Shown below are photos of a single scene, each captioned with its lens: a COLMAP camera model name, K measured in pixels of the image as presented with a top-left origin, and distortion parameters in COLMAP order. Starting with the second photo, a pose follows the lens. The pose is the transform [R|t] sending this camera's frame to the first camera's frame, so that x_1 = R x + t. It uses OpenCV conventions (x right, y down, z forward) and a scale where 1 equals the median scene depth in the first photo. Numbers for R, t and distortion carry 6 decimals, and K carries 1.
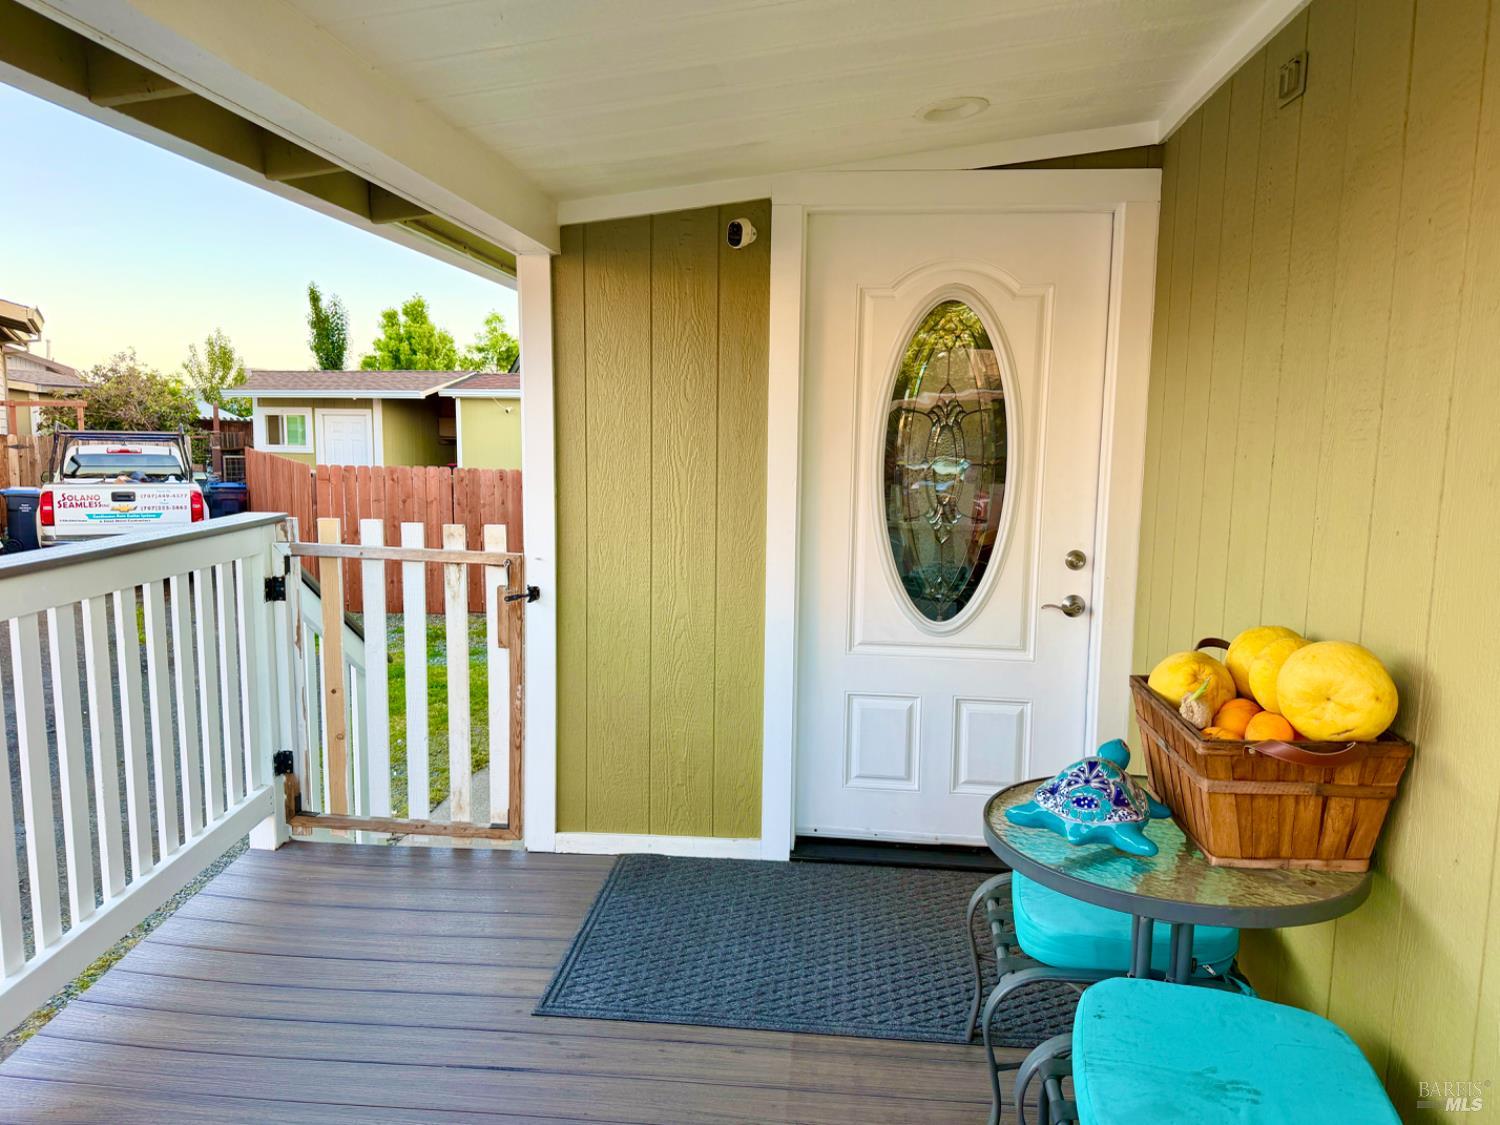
lens RADIAL K [[1072.4, 0, 750.0], [0, 1072.4, 562.5], [0, 0, 1]] dist [0.096091, -0.167161]
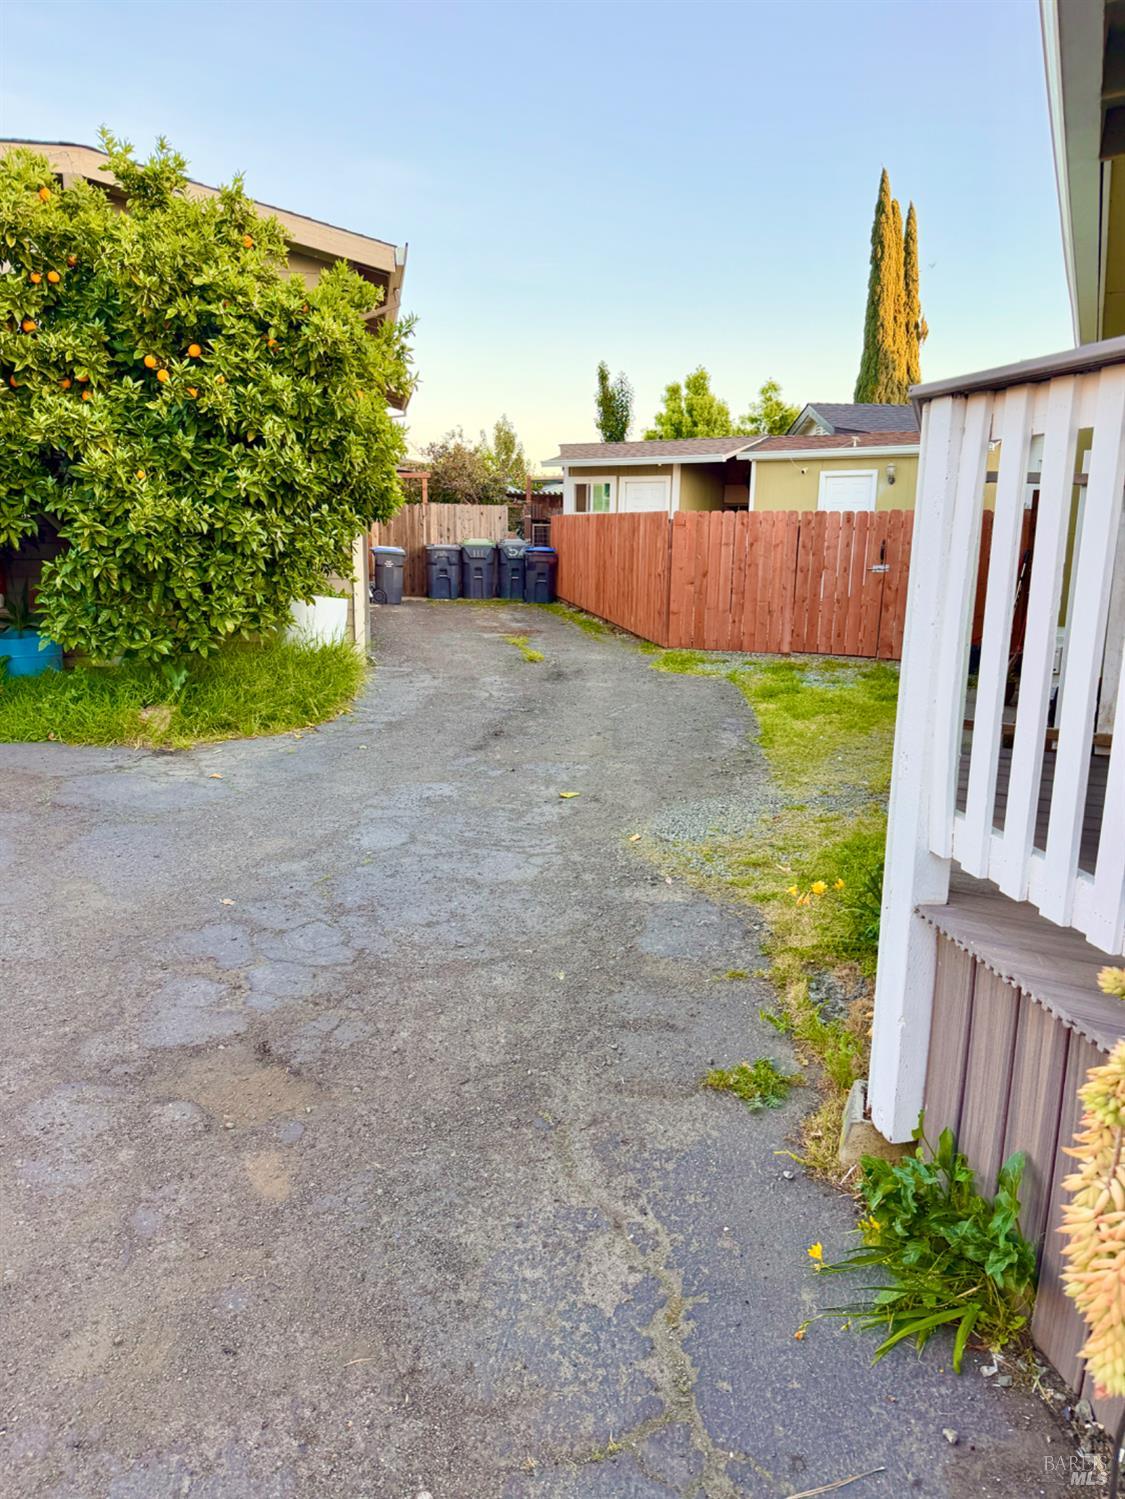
lens RADIAL K [[1054.7, 0, 559.3], [0, 1054.7, 754.8], [0, 0, 1]] dist [0.103975, -0.155292]
pose [[0.938396, 0.070836, -0.338225, -0.072495], [-0.039423, 0.994319, 0.098867, 0.029871], [0.343307, -0.079443, 0.935858, -0.033019]]
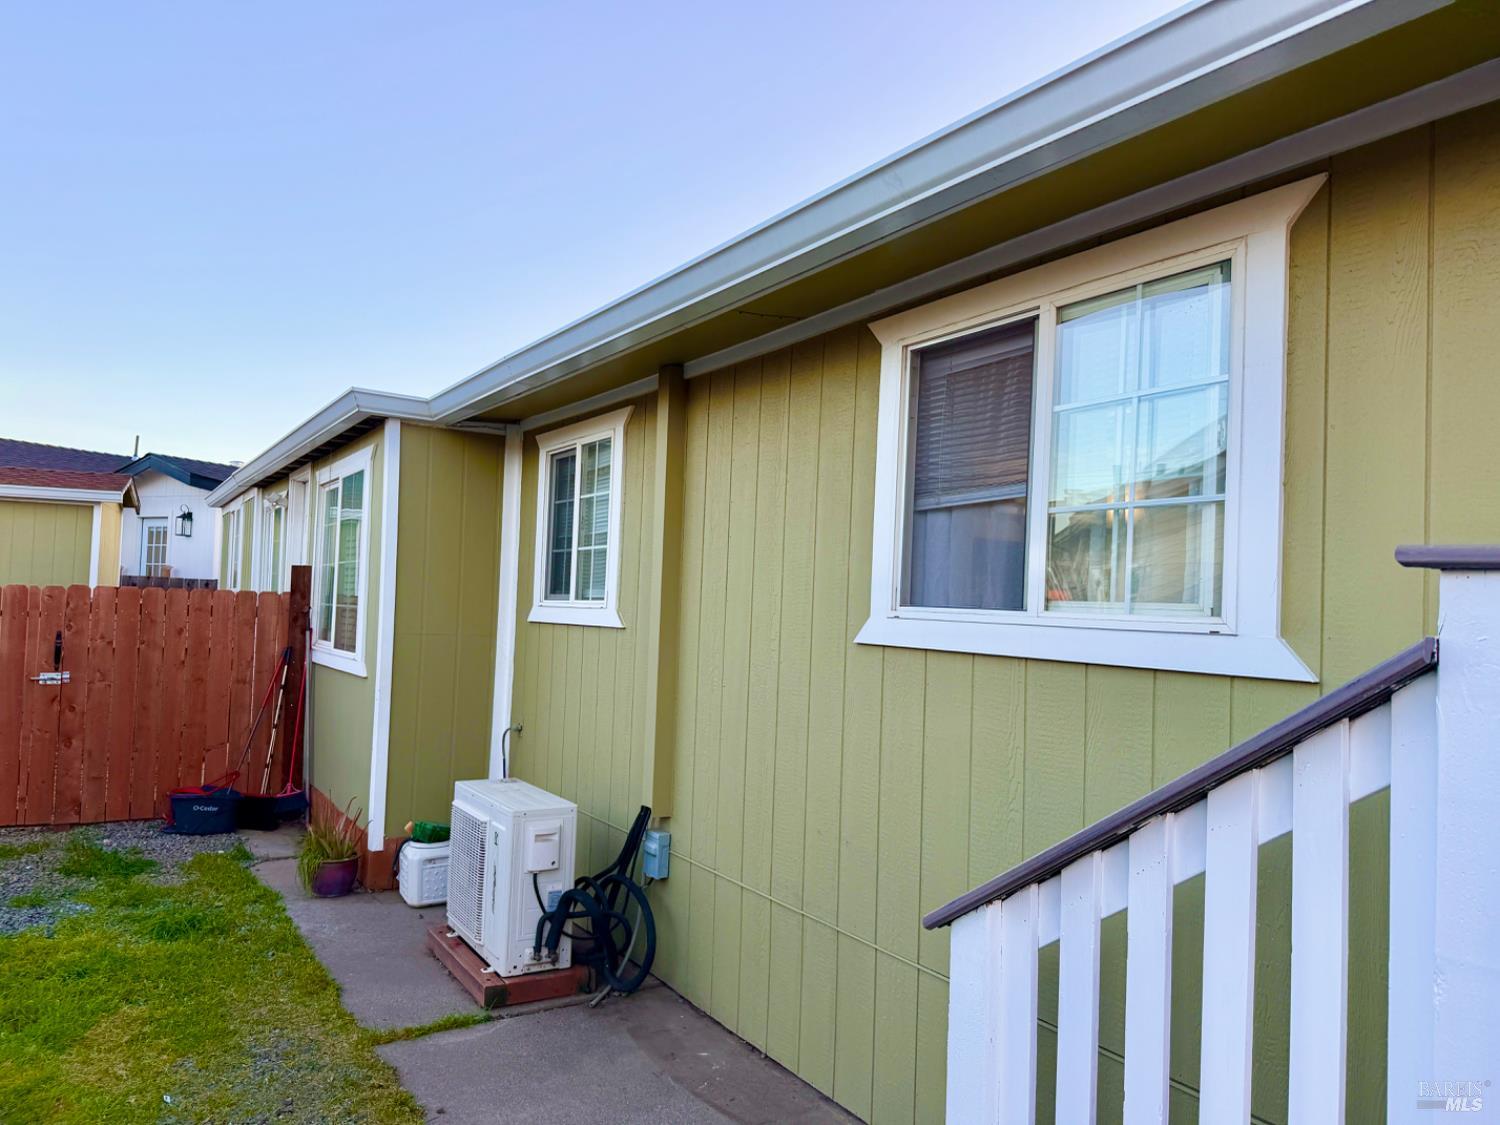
lens RADIAL K [[1077.2, 0, 750.0], [0, 1077.2, 562.5], [0, 0, 1]] dist [-0.007992, -0.003269]
pose [[0.788030, 0.040553, 0.614300, -0.147413], [0.046962, 0.990961, -0.125662, -0.001669], [-0.613843, 0.127874, 0.779002, 0.146535]]
